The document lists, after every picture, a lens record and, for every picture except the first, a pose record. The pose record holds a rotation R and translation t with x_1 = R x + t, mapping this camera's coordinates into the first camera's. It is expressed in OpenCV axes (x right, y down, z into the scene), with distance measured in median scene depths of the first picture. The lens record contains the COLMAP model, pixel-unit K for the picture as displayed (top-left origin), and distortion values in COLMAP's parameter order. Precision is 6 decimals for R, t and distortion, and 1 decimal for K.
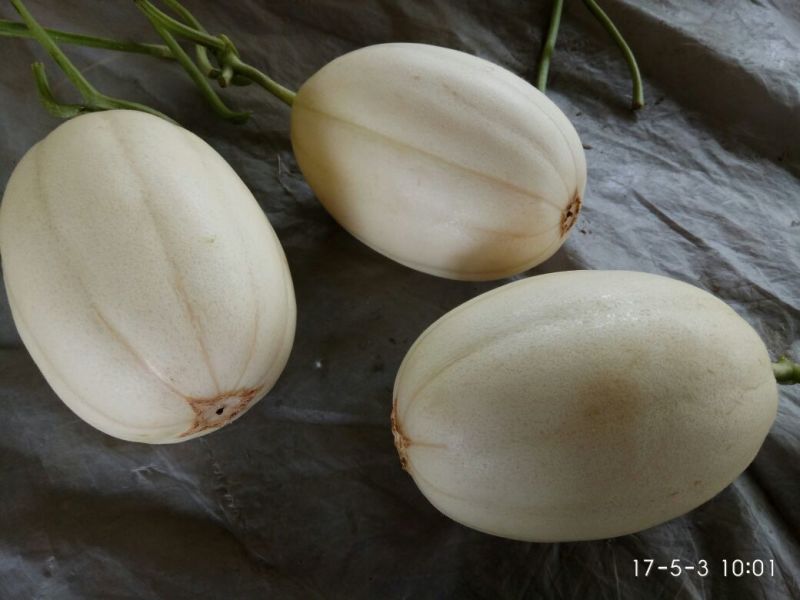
lens RADIAL K [[625.4, 0, 394.4], [0, 625.4, 298.8], [0, 0, 1]] dist [0.036863, -0.071959]
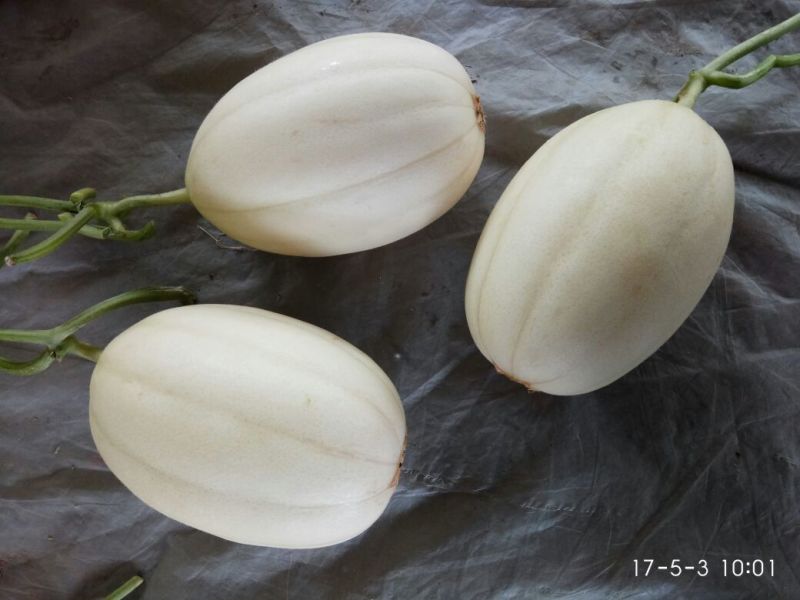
lens RADIAL K [[616.5, 0, 400.0], [0, 616.5, 300.0], [0, 0, 1]] dist [0.049854, -0.066570]
pose [[0.709017, -0.703062, -0.054764, 0.017077], [0.662832, 0.637906, 0.392084, -0.370737], [-0.240725, -0.314294, 0.918298, -0.029336]]
